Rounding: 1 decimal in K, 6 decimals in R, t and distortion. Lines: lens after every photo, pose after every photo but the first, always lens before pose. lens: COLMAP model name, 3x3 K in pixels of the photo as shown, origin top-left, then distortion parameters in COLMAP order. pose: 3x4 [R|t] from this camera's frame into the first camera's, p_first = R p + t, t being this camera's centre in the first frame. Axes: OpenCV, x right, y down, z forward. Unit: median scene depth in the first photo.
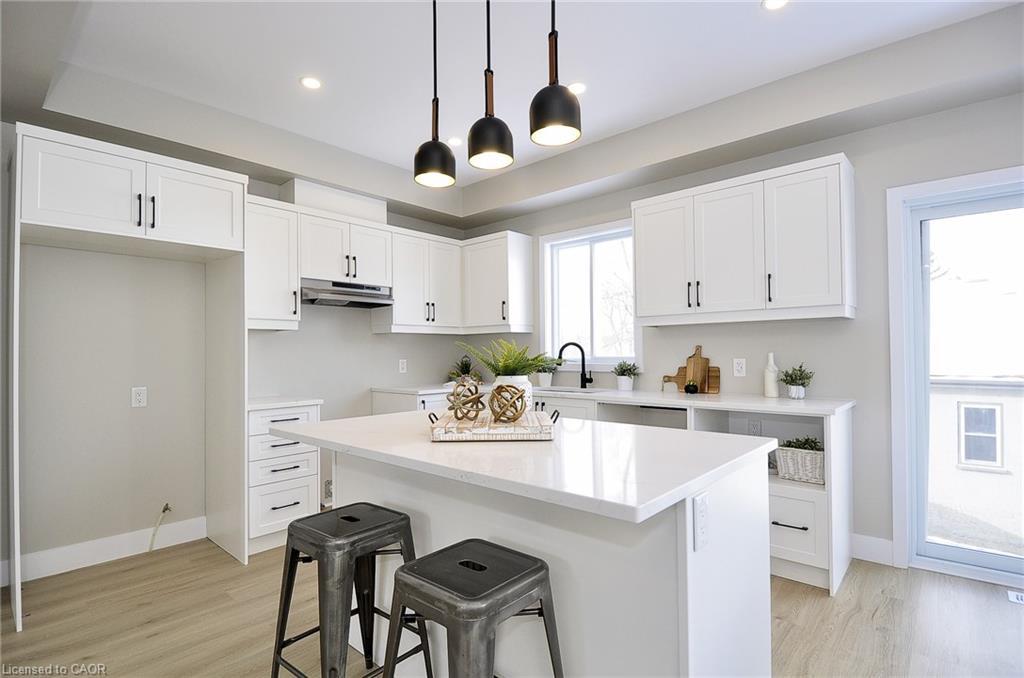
lens RADIAL K [[494.7, 0, 516.8], [0, 494.7, 346.8], [0, 0, 1]] dist [0.004969, -0.000287]
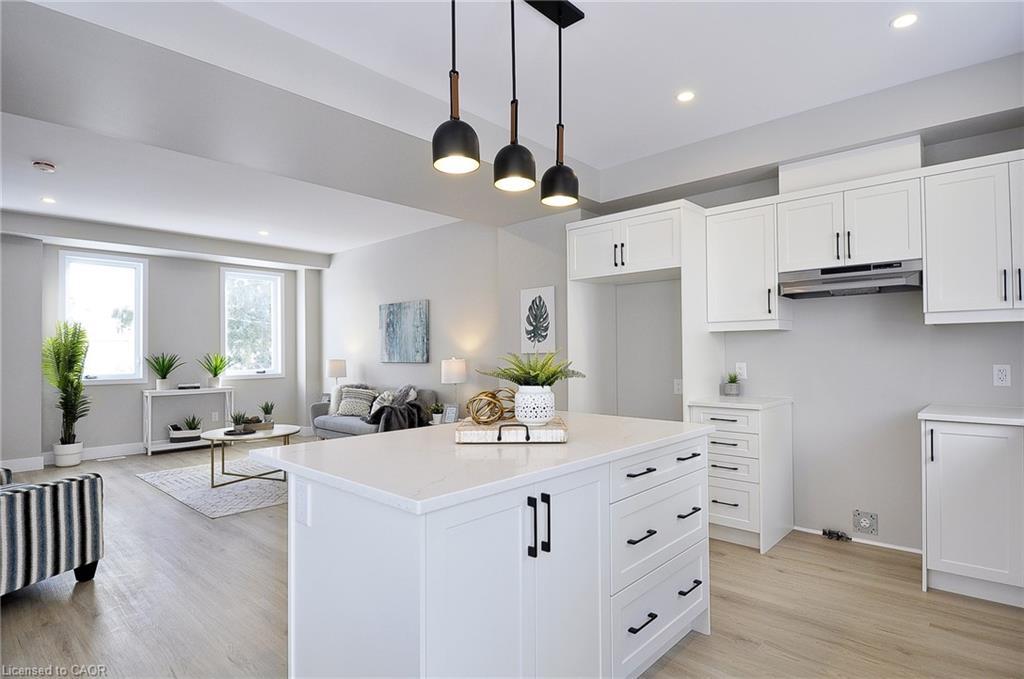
lens RADIAL K [[526.7, 0, 518.4], [0, 526.7, 344.4], [0, 0, 1]] dist [0.002166, -0.014292]
pose [[-0.012540, -0.002892, -0.999917, 0.518281], [0.020010, 0.999795, -0.003143, -0.011157], [0.999721, -0.020047, -0.012479, 0.484886]]
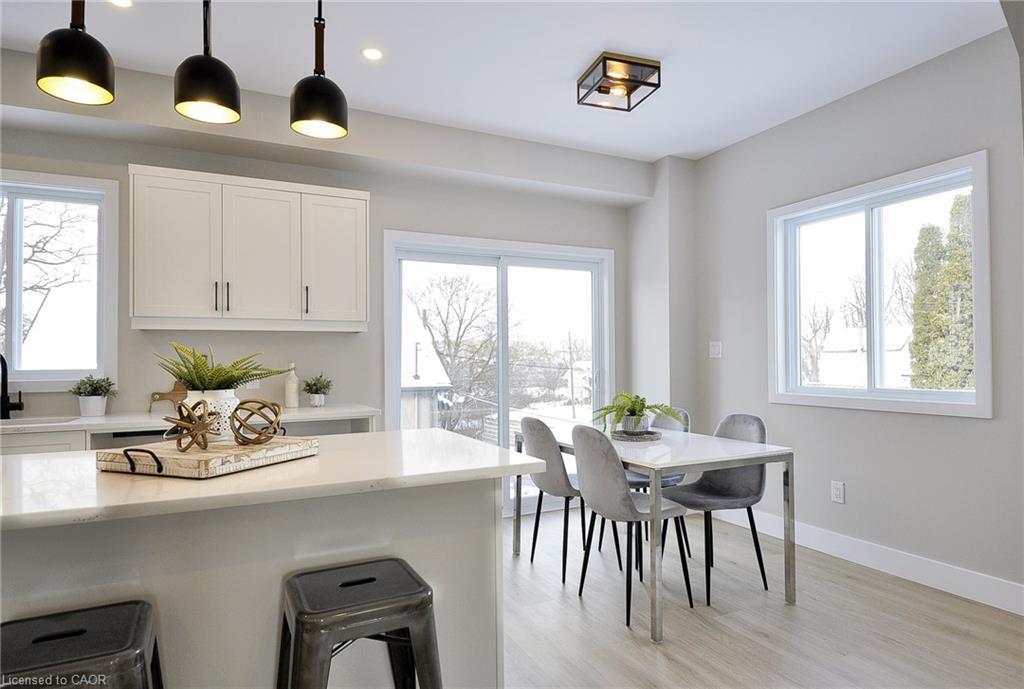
lens RADIAL K [[585.9, 0, 528.2], [0, 585.9, 353.4], [0, 0, 1]] dist [0.006849, -0.011527]
pose [[0.369247, 0.015559, 0.929201, -0.341339], [-0.006158, 0.999879, -0.014295, 0.005371], [-0.929311, -0.000444, 0.369298, 0.094581]]
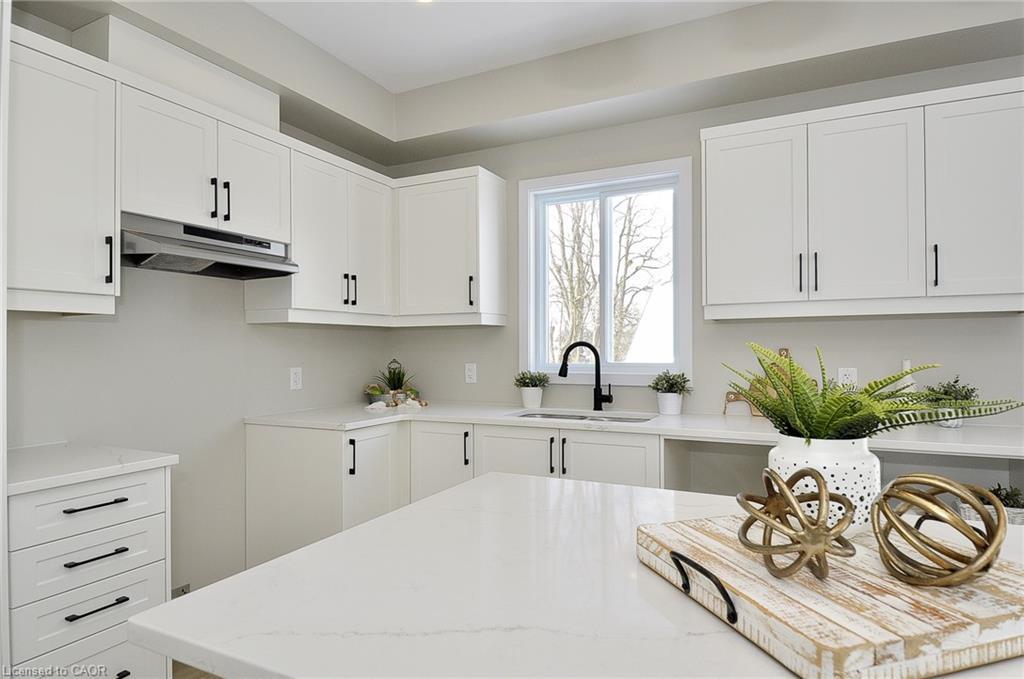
lens RADIAL K [[574.7, 0, 519.4], [0, 574.7, 345.3], [0, 0, 1]] dist [0.013104, -0.010186]
pose [[0.963250, 0.005546, 0.268551, -0.187986], [-0.006944, 0.999967, 0.004254, -0.007016], [-0.268518, -0.005962, 0.963256, 0.301151]]
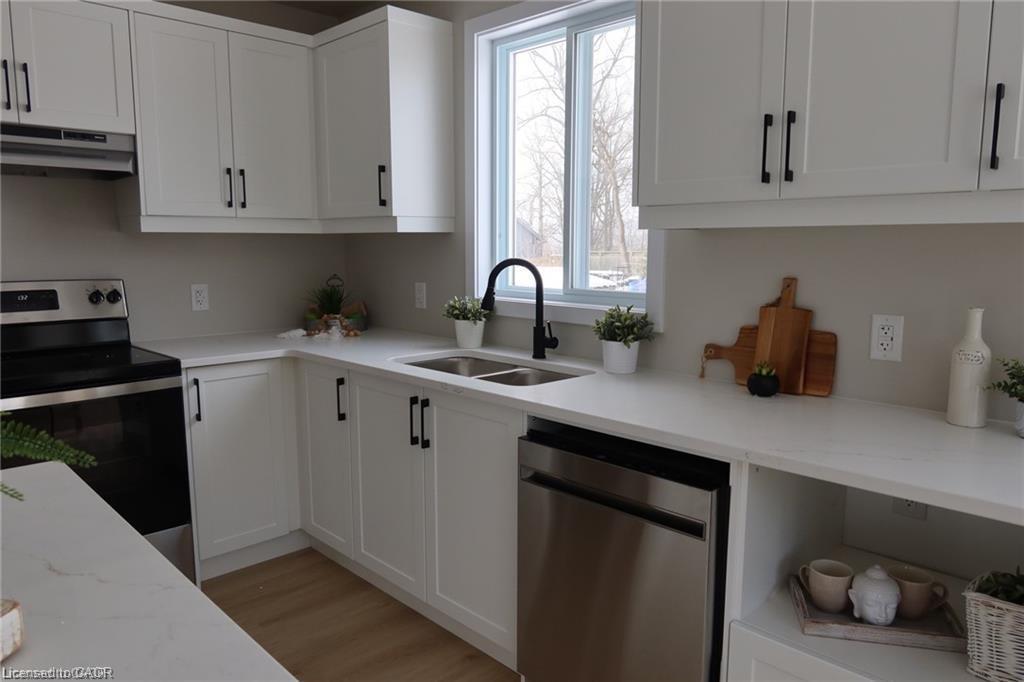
lens RADIAL K [[721.1, 0, 502.8], [0, 721.1, 343.2], [0, 0, 1]] dist [-0.005357, 0.006754]
pose [[0.996545, 0.021581, -0.080206, 0.165320], [-0.009254, 0.988491, 0.150994, -0.033926], [0.082541, -0.149730, 0.985276, 0.355189]]
